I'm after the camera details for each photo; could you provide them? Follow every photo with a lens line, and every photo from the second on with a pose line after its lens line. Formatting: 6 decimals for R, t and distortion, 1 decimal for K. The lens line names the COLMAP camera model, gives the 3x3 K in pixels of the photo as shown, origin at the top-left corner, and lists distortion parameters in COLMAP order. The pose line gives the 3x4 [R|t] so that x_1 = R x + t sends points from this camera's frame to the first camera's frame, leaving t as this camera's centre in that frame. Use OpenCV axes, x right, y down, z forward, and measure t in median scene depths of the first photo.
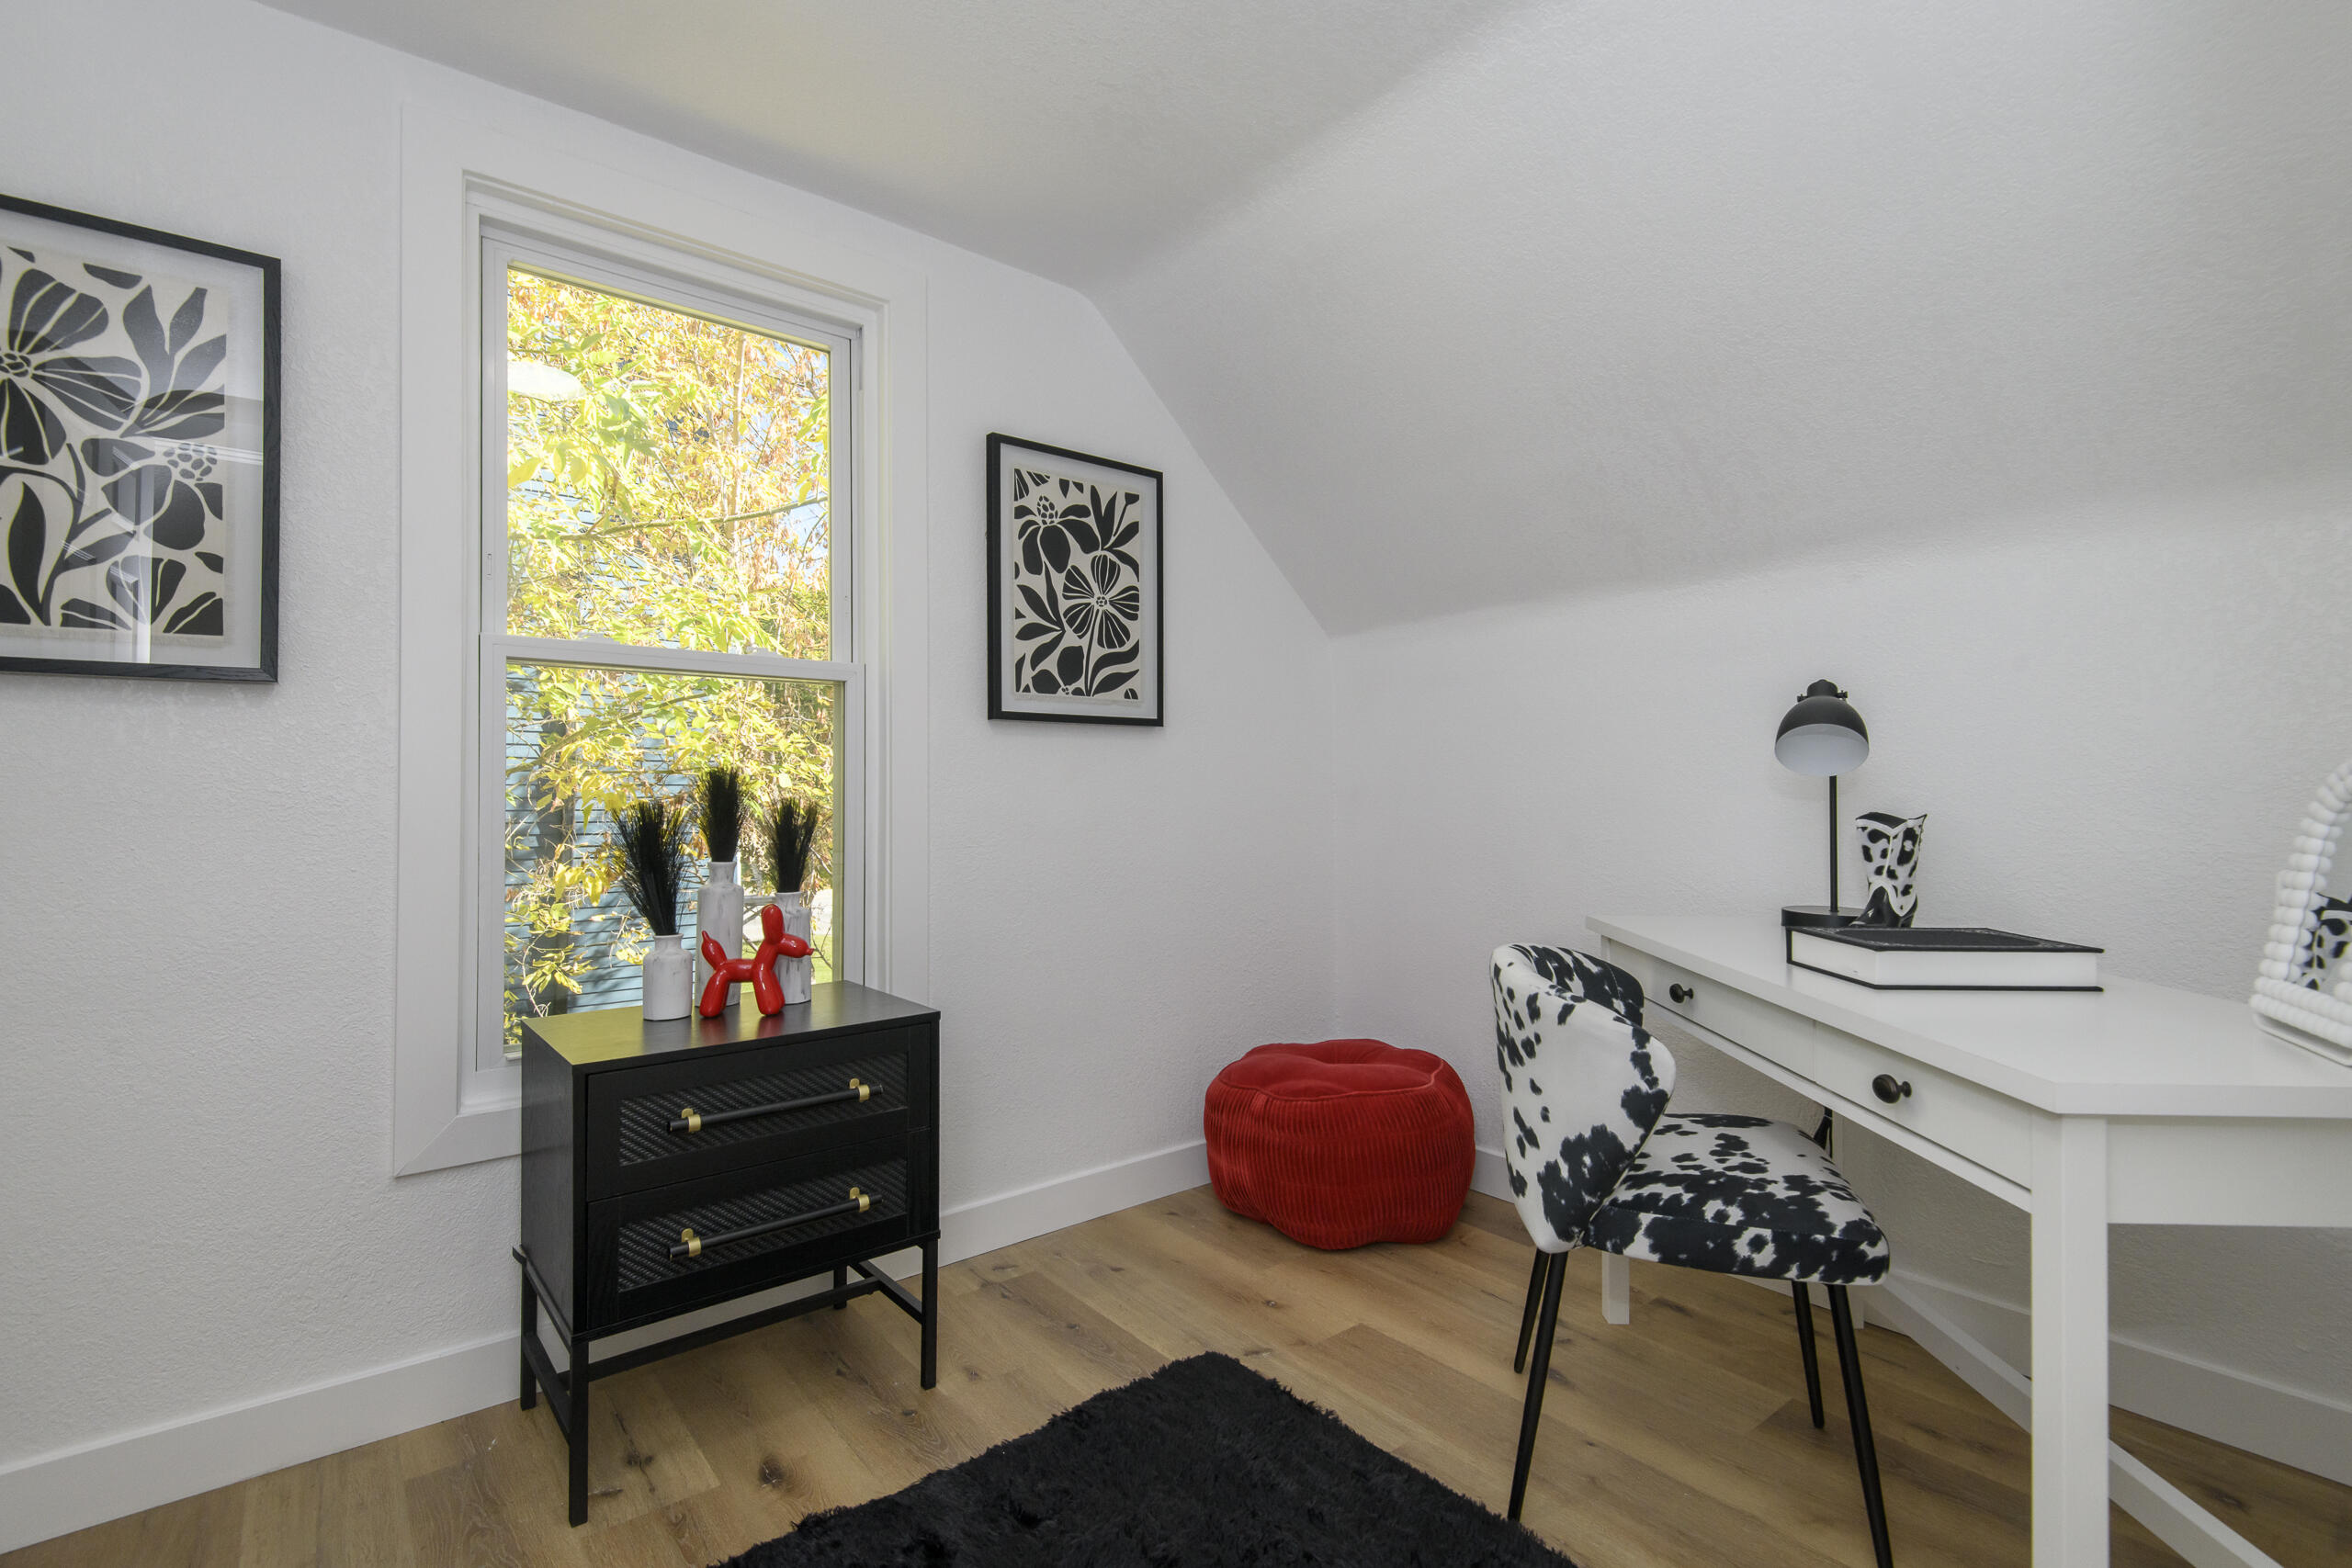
lens RADIAL K [[1079.5, 0, 1186.1], [0, 1079.5, 776.2], [0, 0, 1]] dist [0.036985, -0.026834]
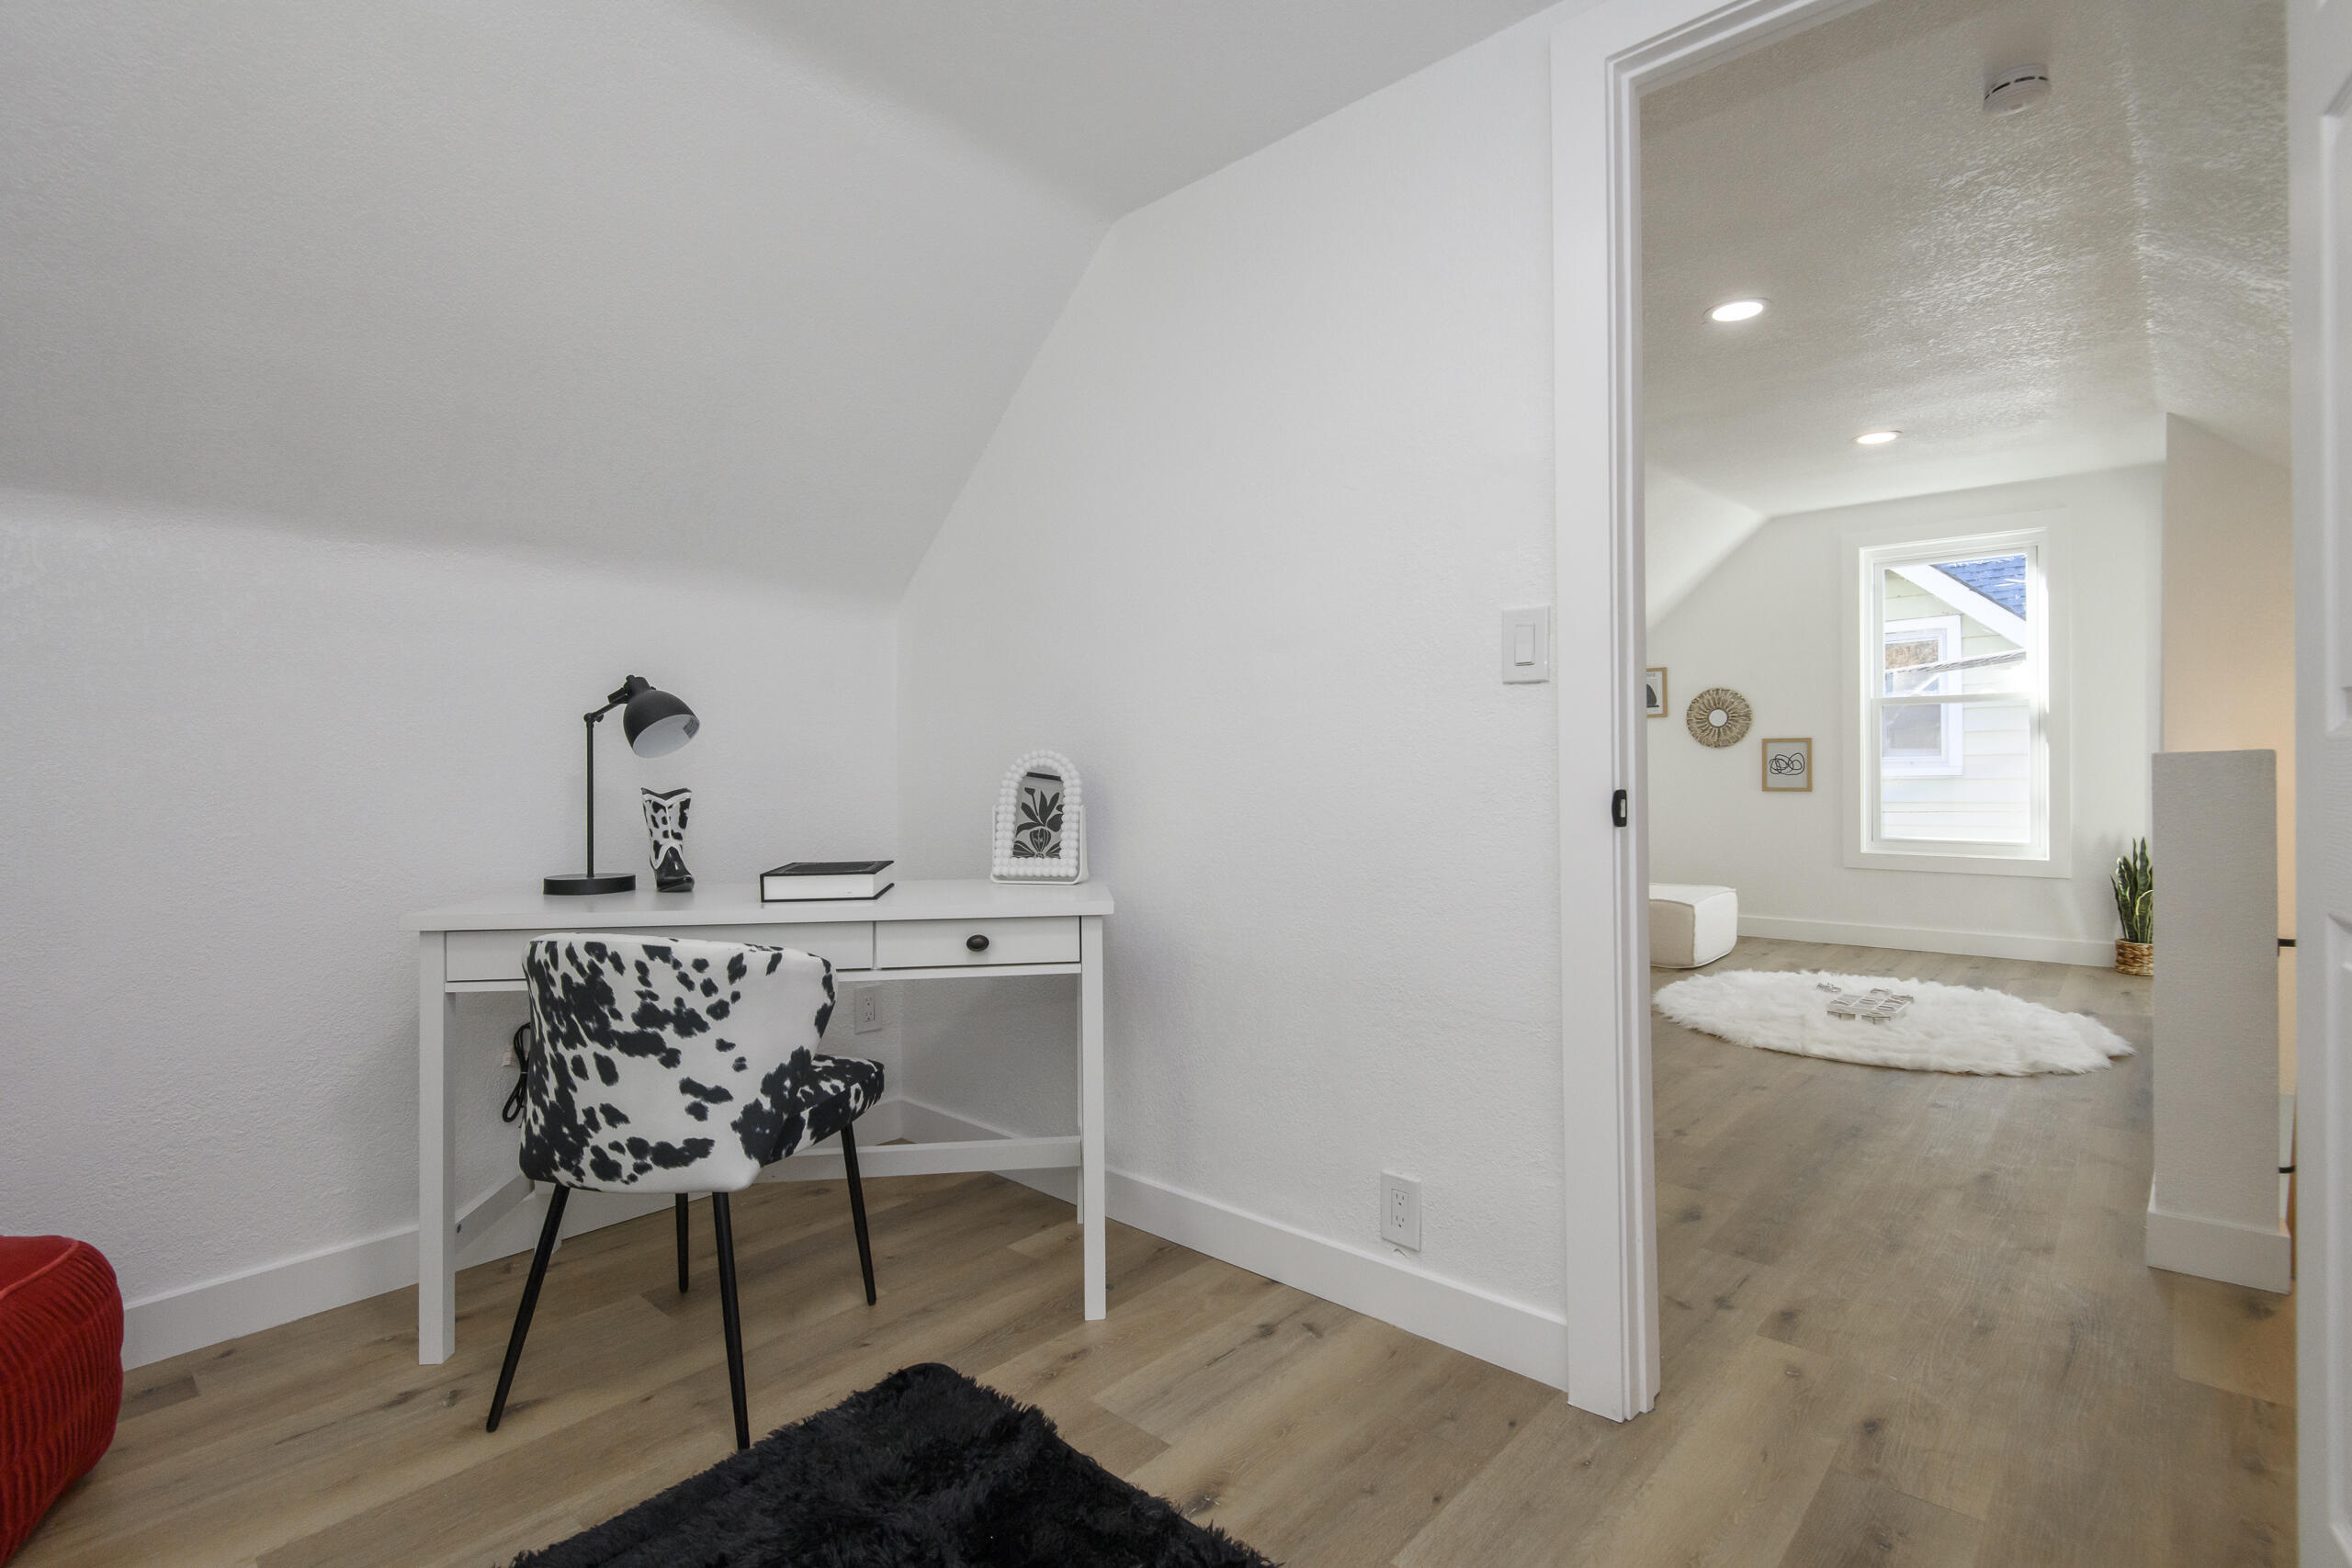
lens RADIAL K [[1079.5, 0, 1186.1], [0, 1079.5, 776.2], [0, 0, 1]] dist [0.036985, -0.026834]
pose [[-0.146353, -0.002155, 0.989230, -0.810070], [-0.001741, 0.999997, 0.001921, 0.020798], [-0.989231, -0.001441, -0.146356, 0.721137]]
